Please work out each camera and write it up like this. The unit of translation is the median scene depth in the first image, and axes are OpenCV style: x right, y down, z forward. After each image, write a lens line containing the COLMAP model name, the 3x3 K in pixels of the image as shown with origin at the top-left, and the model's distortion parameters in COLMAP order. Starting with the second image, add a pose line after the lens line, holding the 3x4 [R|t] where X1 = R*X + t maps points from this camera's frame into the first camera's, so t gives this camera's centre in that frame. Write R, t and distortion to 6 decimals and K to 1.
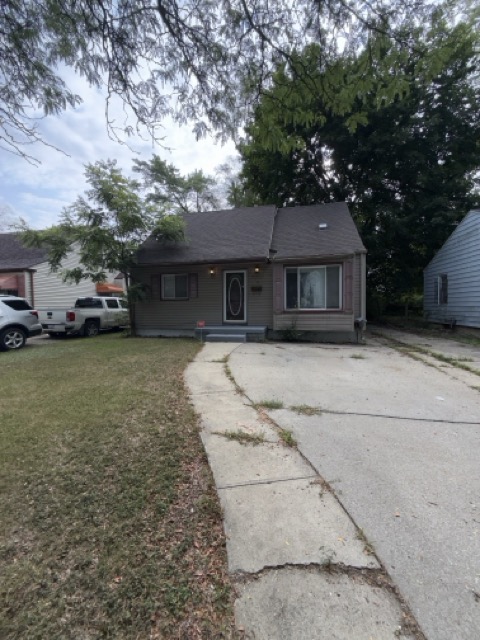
lens RADIAL K [[254.2, 0, 241.4], [0, 254.2, 317.0], [0, 0, 1]] dist [-0.000805, 0.000019]
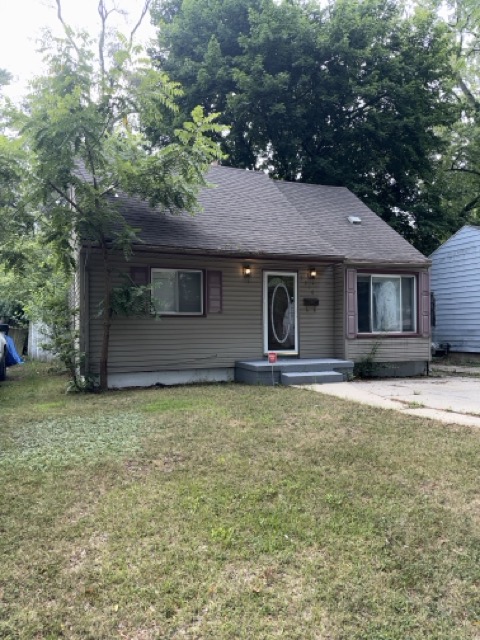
lens RADIAL K [[438.5, 0, 240.0], [0, 438.5, 320.0], [0, 0, 1]] dist [-0.000269, -0.000591]
pose [[0.838804, 0.014432, 0.544242, -0.702331], [0.021950, 0.997939, -0.060294, -0.000459], [-0.543991, 0.062521, 0.836759, 0.154535]]
